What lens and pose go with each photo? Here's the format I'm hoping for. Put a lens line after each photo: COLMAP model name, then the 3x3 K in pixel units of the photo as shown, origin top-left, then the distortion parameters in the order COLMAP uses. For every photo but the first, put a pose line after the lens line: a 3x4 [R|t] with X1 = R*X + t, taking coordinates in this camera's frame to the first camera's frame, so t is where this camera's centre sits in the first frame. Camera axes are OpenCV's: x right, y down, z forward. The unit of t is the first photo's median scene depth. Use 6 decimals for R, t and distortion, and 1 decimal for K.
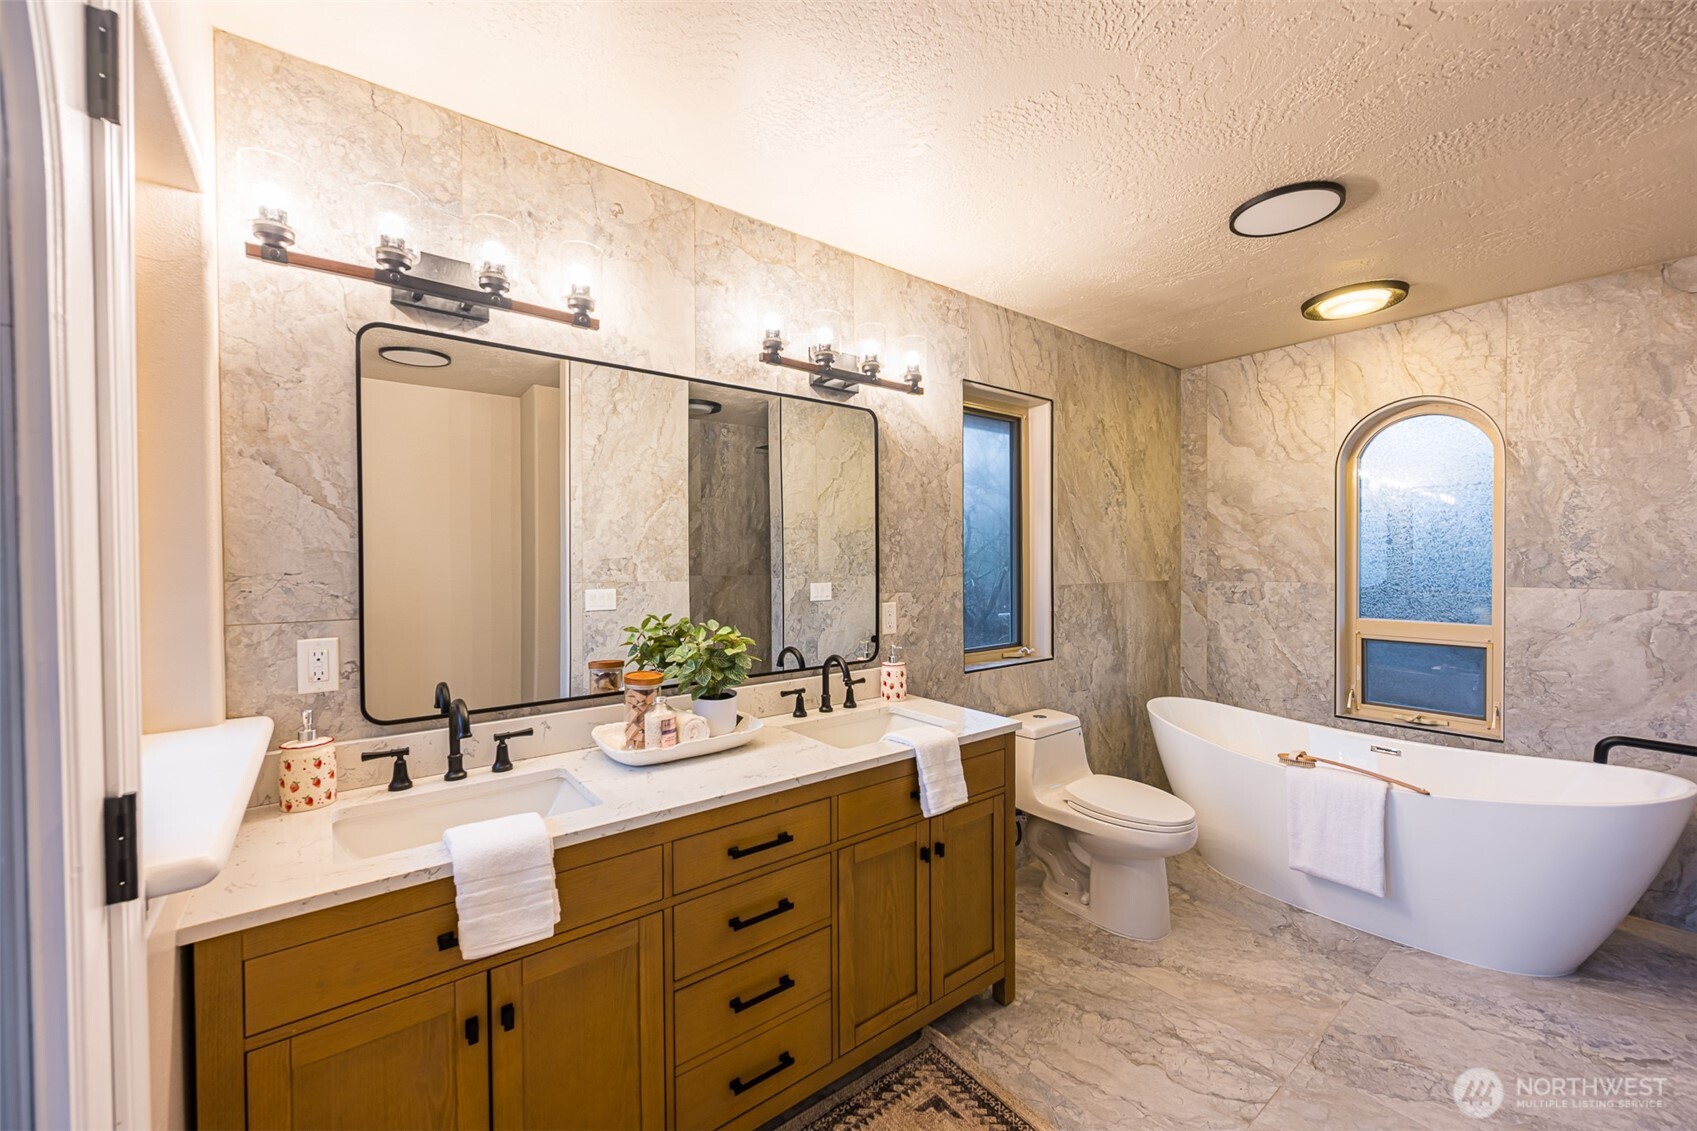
lens RADIAL K [[667.5, 0, 850.1], [0, 667.5, 567.9], [0, 0, 1]] dist [0.000141, 0.000504]
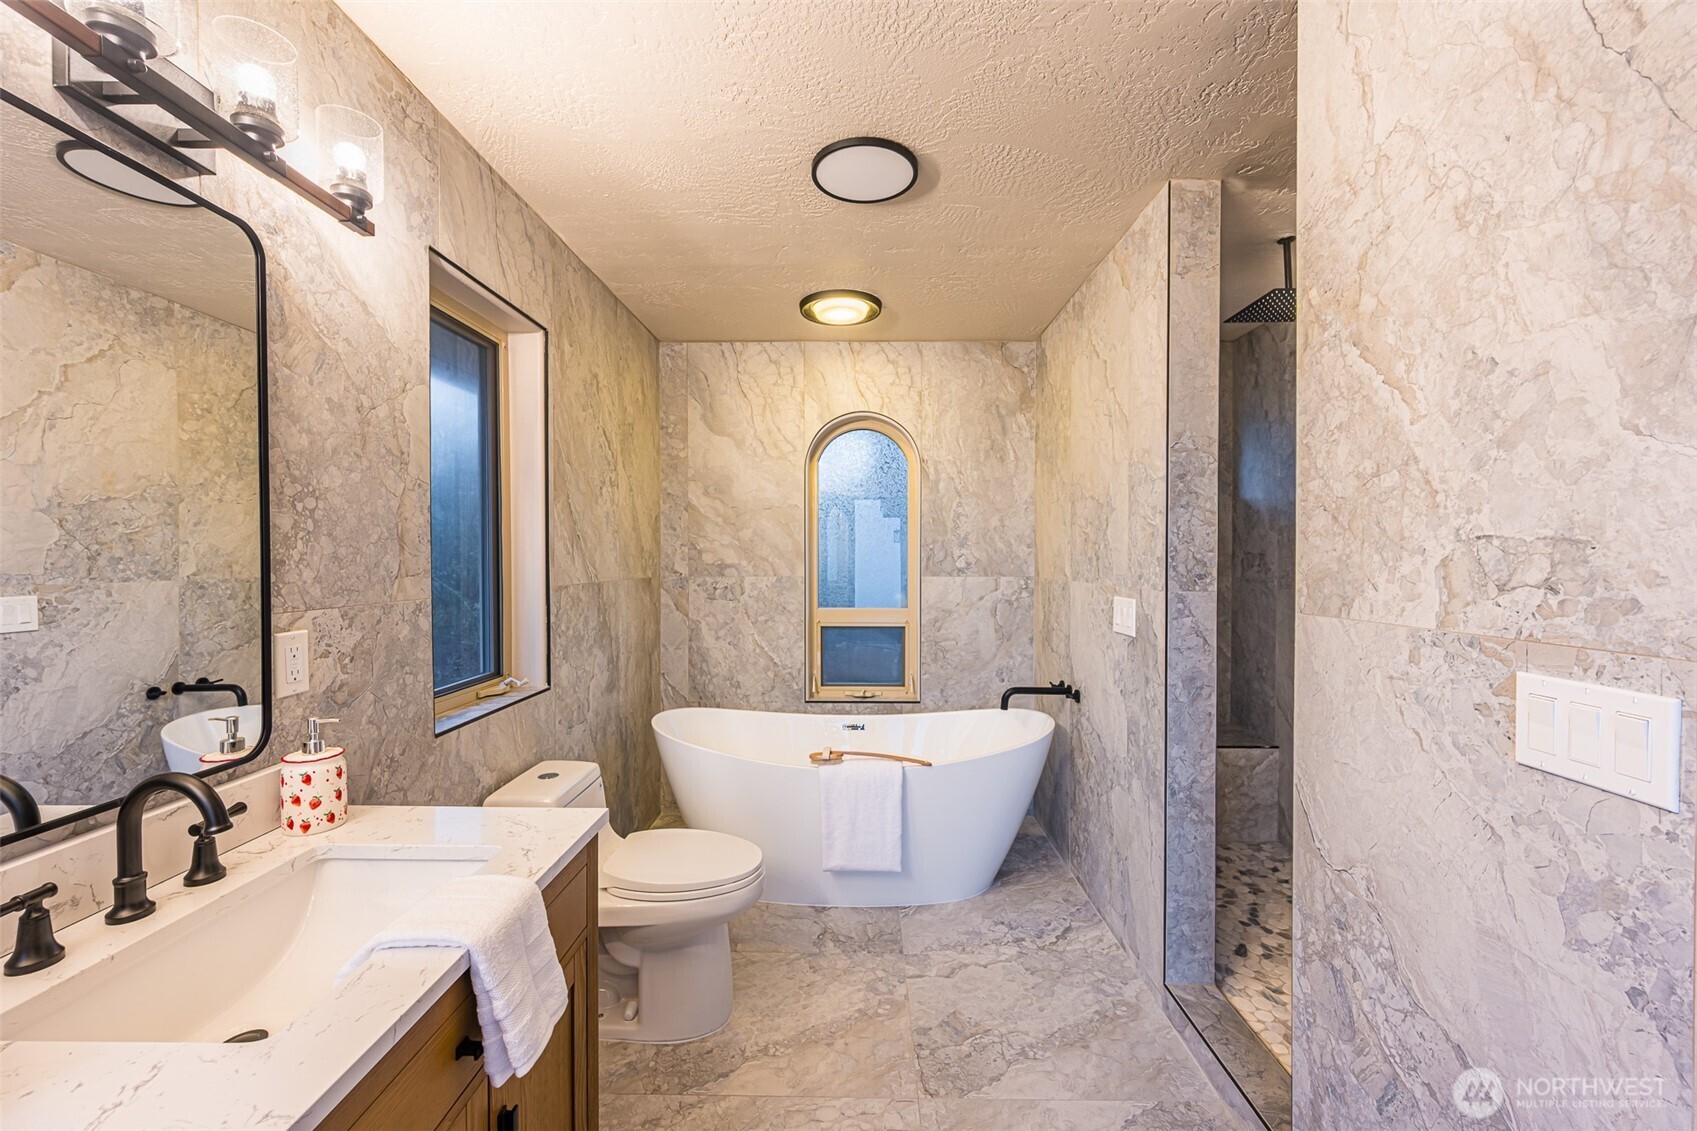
lens RADIAL K [[667.5, 0, 848.9], [0, 667.5, 566.0], [0, 0, 1]] dist [0.000141, 0.000504]
pose [[0.625750, -0.006949, 0.779992, -0.067841], [0.007082, 0.999970, 0.003227, 0.004369], [-0.779991, 0.003505, 0.625781, 0.355113]]
